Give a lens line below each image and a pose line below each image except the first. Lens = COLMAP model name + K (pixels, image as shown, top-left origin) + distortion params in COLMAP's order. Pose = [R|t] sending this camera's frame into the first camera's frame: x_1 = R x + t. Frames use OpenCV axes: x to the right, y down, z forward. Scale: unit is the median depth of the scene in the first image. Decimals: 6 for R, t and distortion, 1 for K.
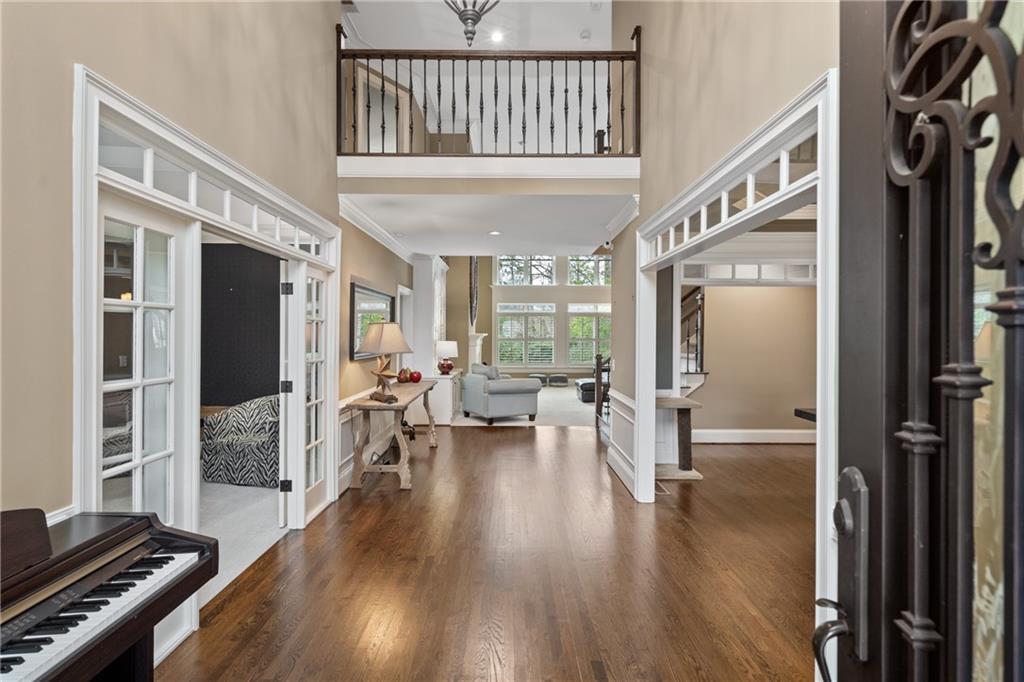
lens RADIAL K [[461.4, 0, 512.0], [0, 461.4, 338.5], [0, 0, 1]] dist [-0.001449, -0.000372]
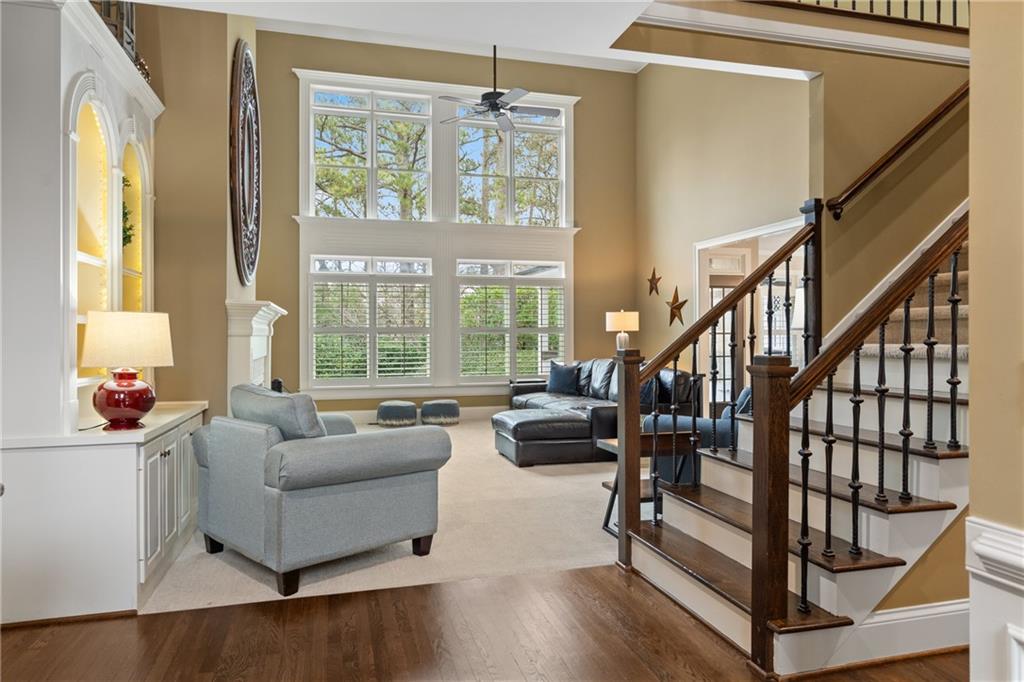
lens RADIAL K [[654.7, 0, 510.3], [0, 654.7, 337.1], [0, 0, 1]] dist [0.003438, 0.000407]
pose [[0.965376, -0.004969, 0.260815, -0.016358], [0.005997, 0.999977, -0.003145, 0.021934], [-0.260793, 0.004601, 0.965384, 0.490816]]
